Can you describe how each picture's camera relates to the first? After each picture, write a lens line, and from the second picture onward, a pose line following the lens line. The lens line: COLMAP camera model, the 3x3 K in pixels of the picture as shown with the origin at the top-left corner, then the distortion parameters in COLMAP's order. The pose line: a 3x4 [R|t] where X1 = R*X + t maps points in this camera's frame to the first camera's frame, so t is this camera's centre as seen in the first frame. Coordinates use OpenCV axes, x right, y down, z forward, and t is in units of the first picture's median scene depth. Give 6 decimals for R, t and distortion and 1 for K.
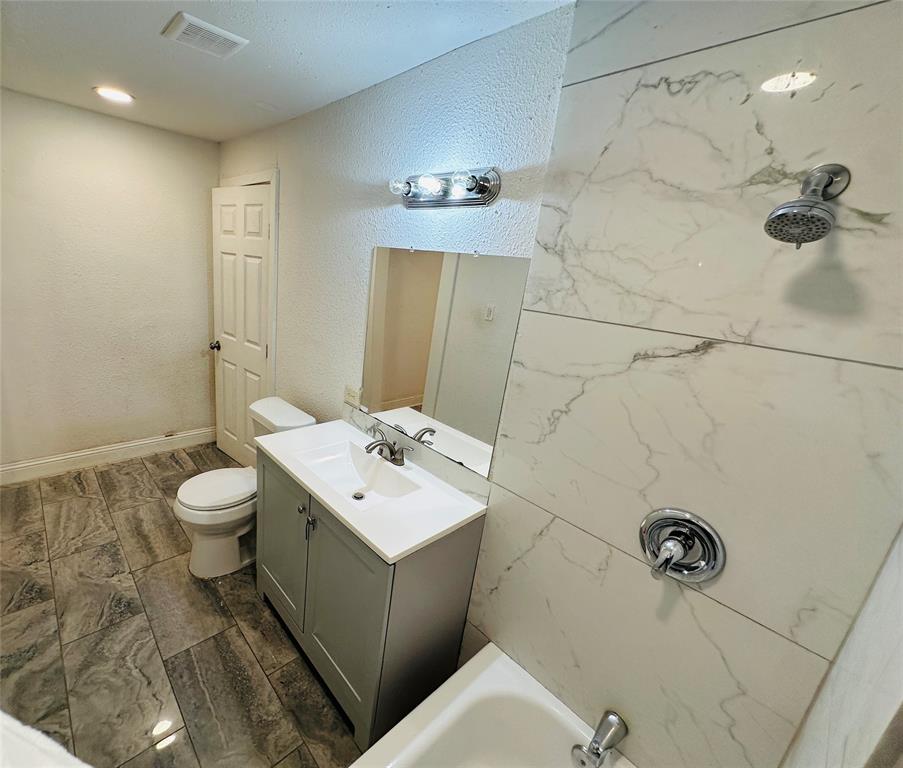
lens RADIAL K [[411.9, 0, 395.4], [0, 411.9, 389.4], [0, 0, 1]] dist [-0.001347, -0.000057]
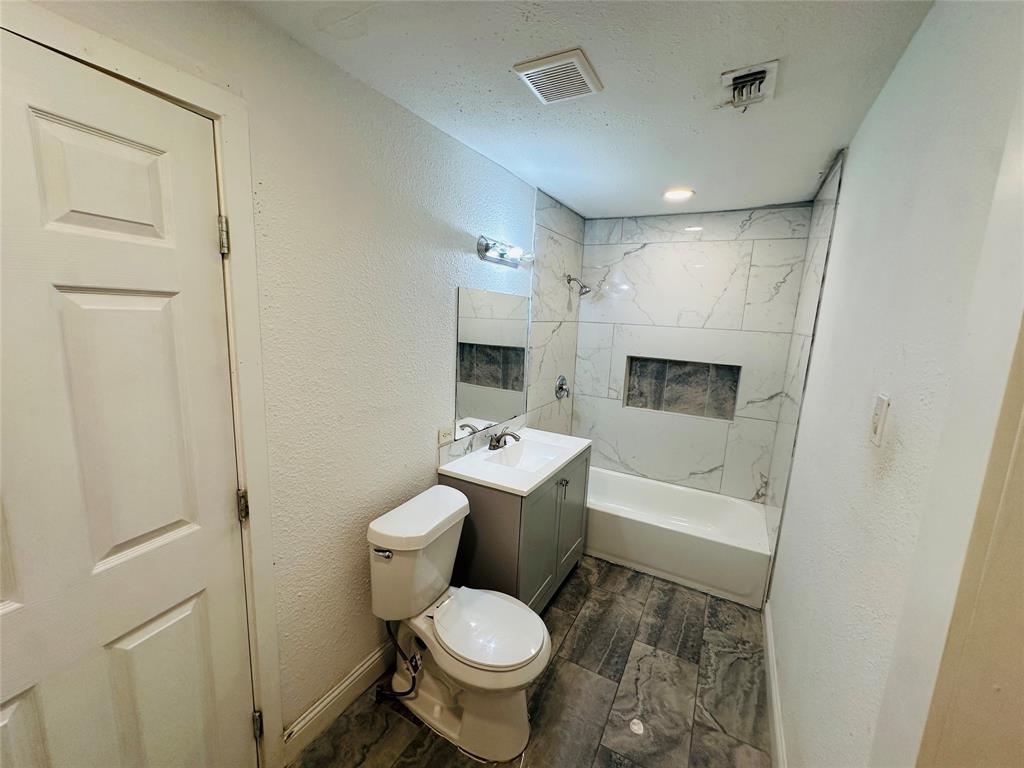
lens RADIAL K [[411.4, 0, 510.8], [0, 411.4, 382.6], [0, 0, 1]] dist [-0.002866, 0.000150]
pose [[-0.331845, -0.275615, 0.902172, -1.223211], [0.188678, 0.917649, 0.349745, -0.500728], [-0.924272, 0.286281, -0.252515, 1.304355]]
